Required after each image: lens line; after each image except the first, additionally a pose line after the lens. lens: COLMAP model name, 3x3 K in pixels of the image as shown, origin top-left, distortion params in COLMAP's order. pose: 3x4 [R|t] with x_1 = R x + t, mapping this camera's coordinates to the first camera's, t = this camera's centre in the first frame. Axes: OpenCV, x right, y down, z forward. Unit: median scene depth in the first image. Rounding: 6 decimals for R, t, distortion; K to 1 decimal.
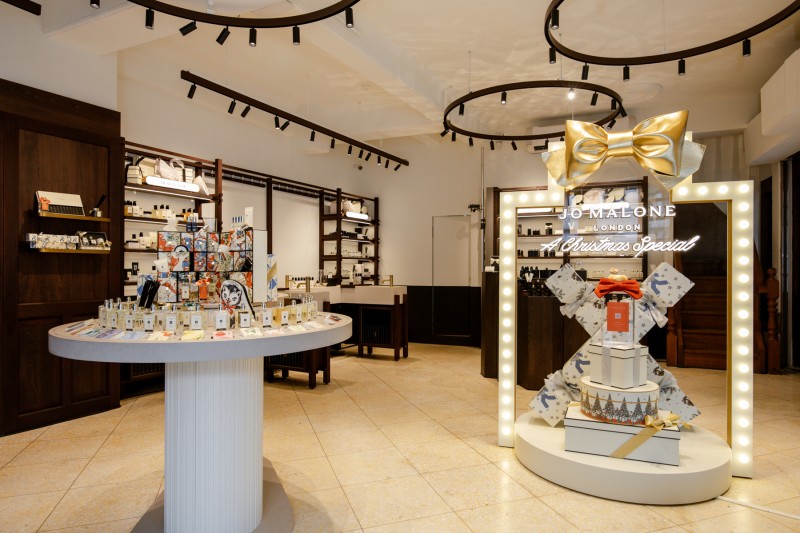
lens RADIAL K [[501.0, 0, 406.7], [0, 501.0, 271.9], [0, 0, 1]] dist [0.008831, 0.001097]
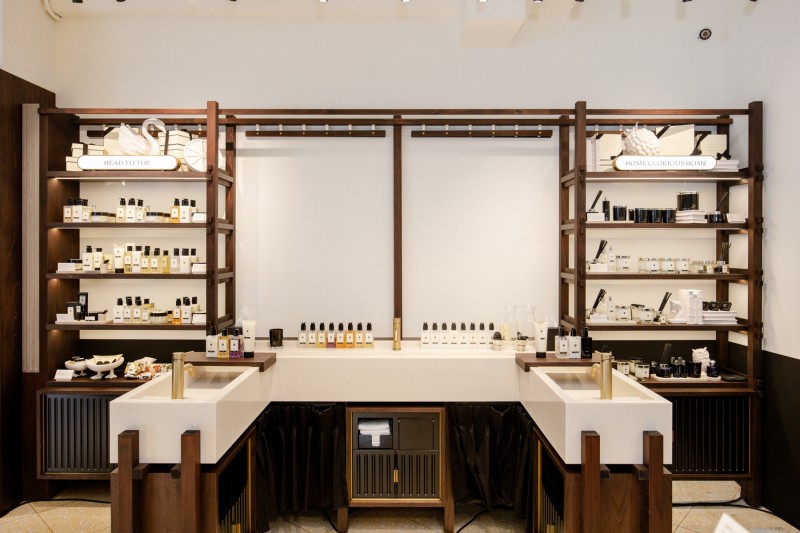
lens RADIAL K [[597.2, 0, 400.8], [0, 597.2, 270.4], [0, 0, 1]] dist [0.005124, 0.002592]
pose [[0.476038, 0.001554, -0.879423, 0.299861], [-0.004139, 0.999991, -0.000473, -0.045384], [0.879415, 0.003865, 0.476041, 0.908625]]
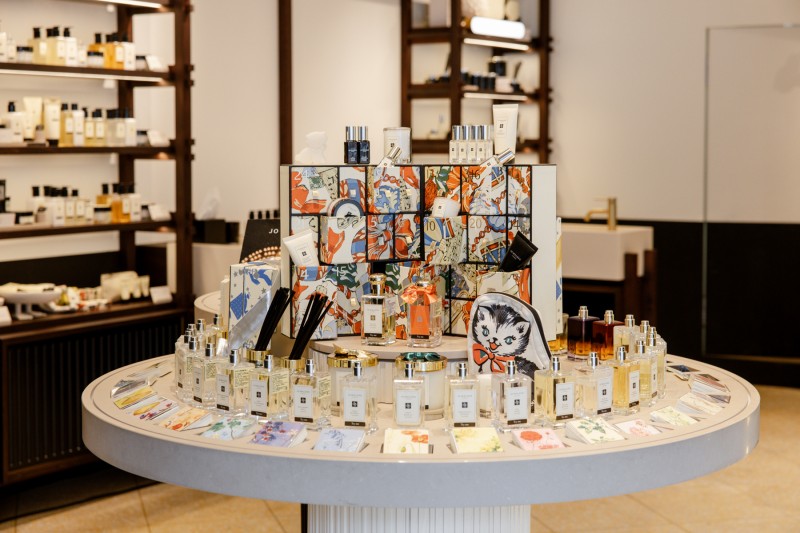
lens RADIAL K [[1413.7, 0, 397.9], [0, 1413.7, 263.1], [0, 0, 1]] dist [0.030595, 0.000000]
pose [[0.997219, 0.004762, -0.074378, -0.139874], [0.001575, 0.996387, 0.084910, -0.043589], [0.074514, -0.084791, 0.993609, -0.064698]]
